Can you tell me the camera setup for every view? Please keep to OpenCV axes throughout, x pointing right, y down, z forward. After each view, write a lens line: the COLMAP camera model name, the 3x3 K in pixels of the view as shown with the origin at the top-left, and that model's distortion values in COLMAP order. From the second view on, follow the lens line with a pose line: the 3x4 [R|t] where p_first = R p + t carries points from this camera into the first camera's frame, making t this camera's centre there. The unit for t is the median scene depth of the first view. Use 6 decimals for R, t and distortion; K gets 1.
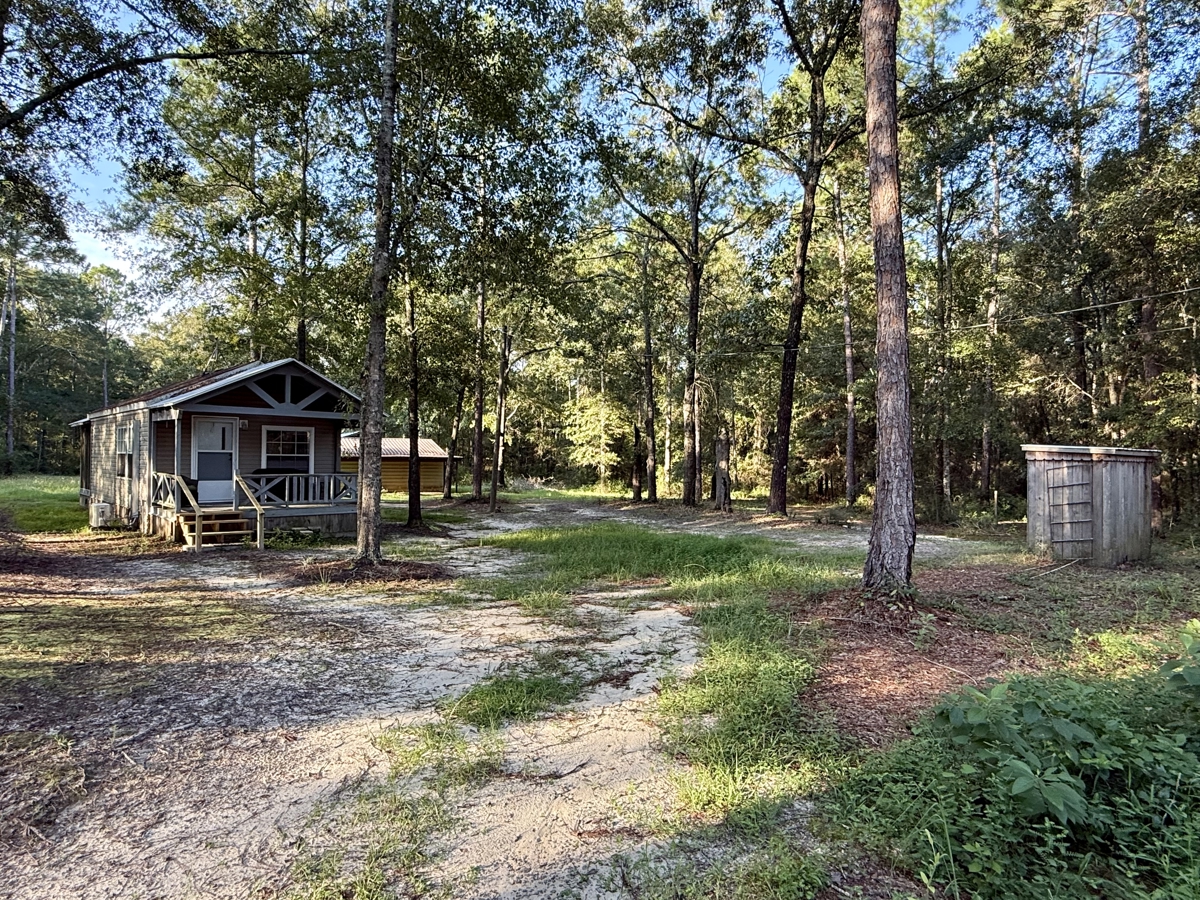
lens RADIAL K [[694.6, 0, 611.0], [0, 694.6, 451.1], [0, 0, 1]] dist [-0.001812, -0.000567]
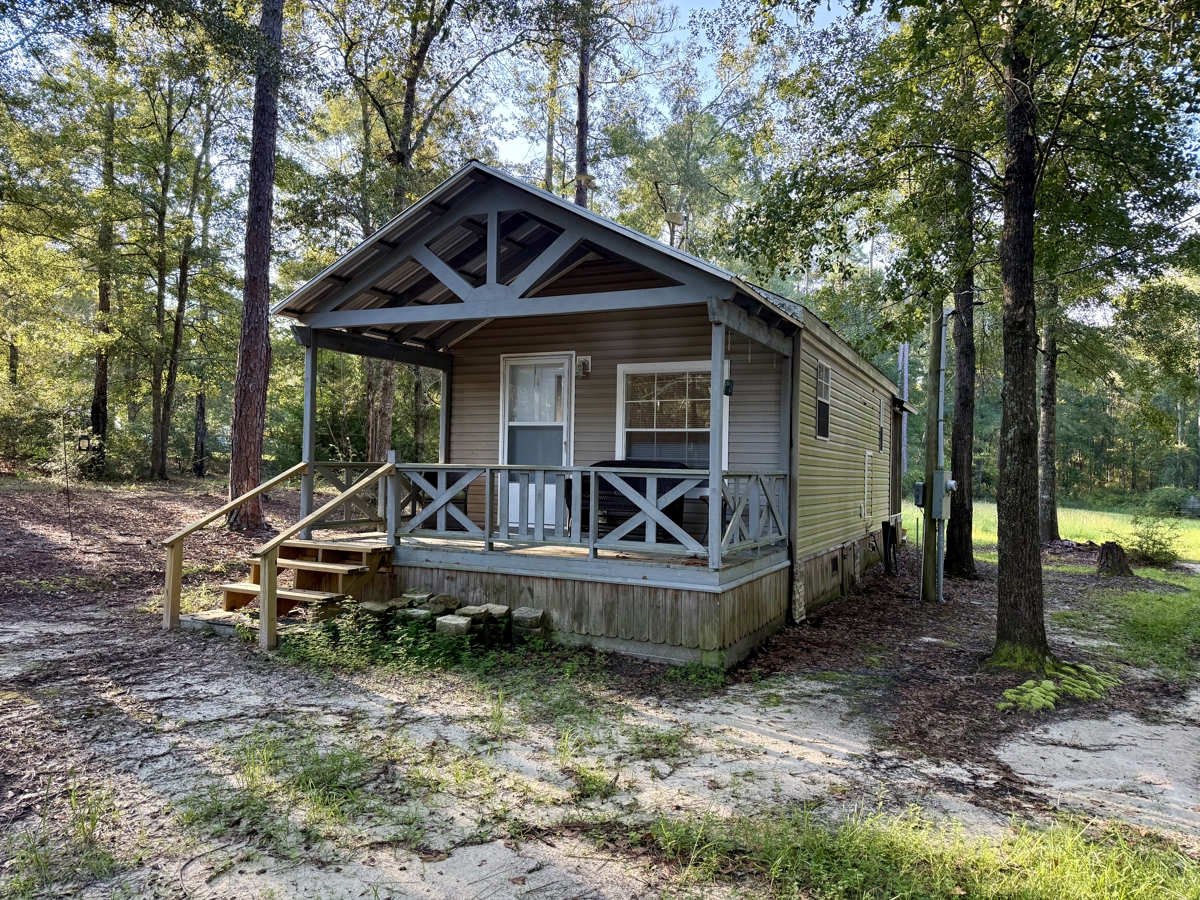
lens RADIAL K [[847.4, 0, 600.5], [0, 847.4, 451.4], [0, 0, 1]] dist [0.056194, -0.066759]
pose [[0.322173, -0.024005, -0.946376, 0.011872], [-0.011889, 0.999497, -0.029400, 0.035934], [0.946606, 0.020723, 0.321725, 0.820555]]
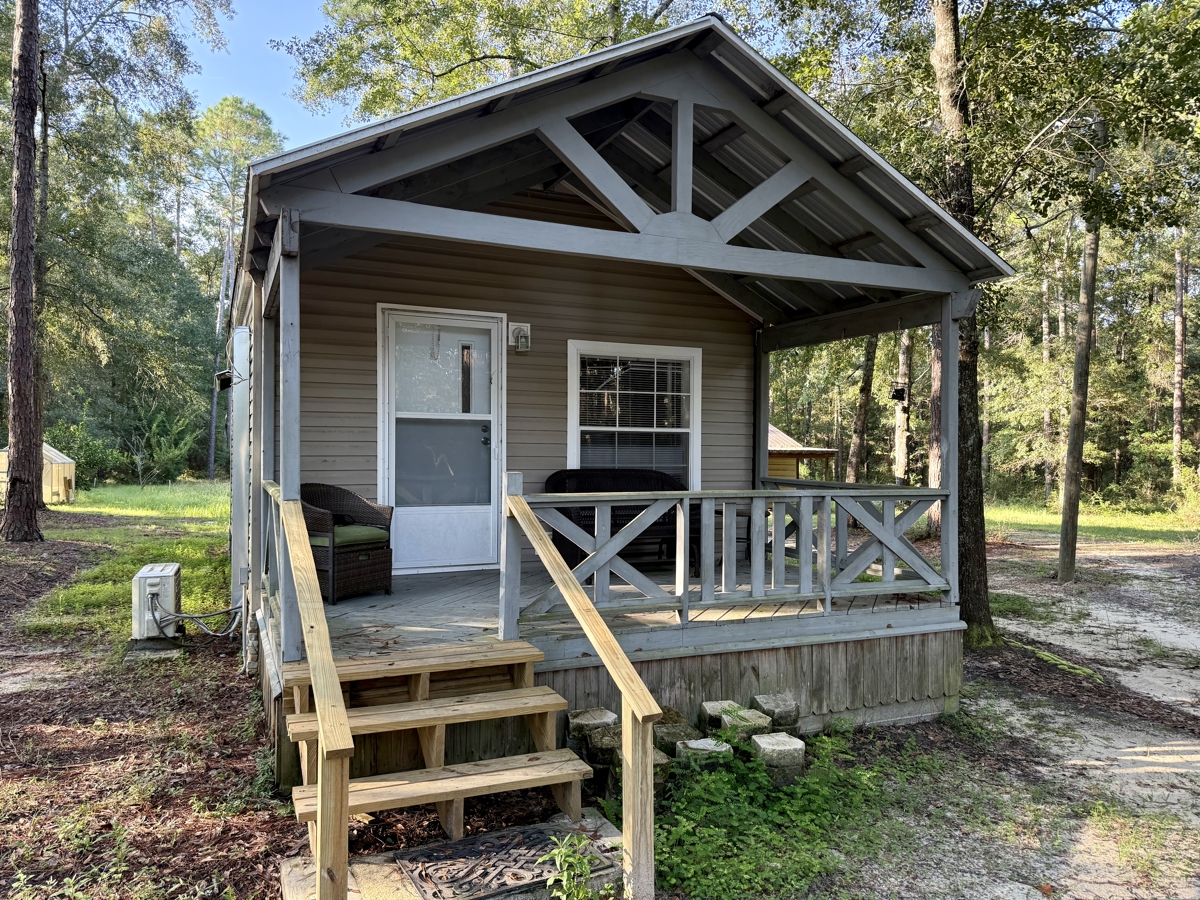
lens RADIAL K [[847.4, 0, 605.9], [0, 847.4, 449.2], [0, 0, 1]] dist [0.056194, -0.066759]
pose [[0.942076, -0.005287, -0.335357, -0.352222], [0.005571, 0.999984, -0.000116, 0.015728], [0.335352, -0.001759, 0.942091, 0.627335]]
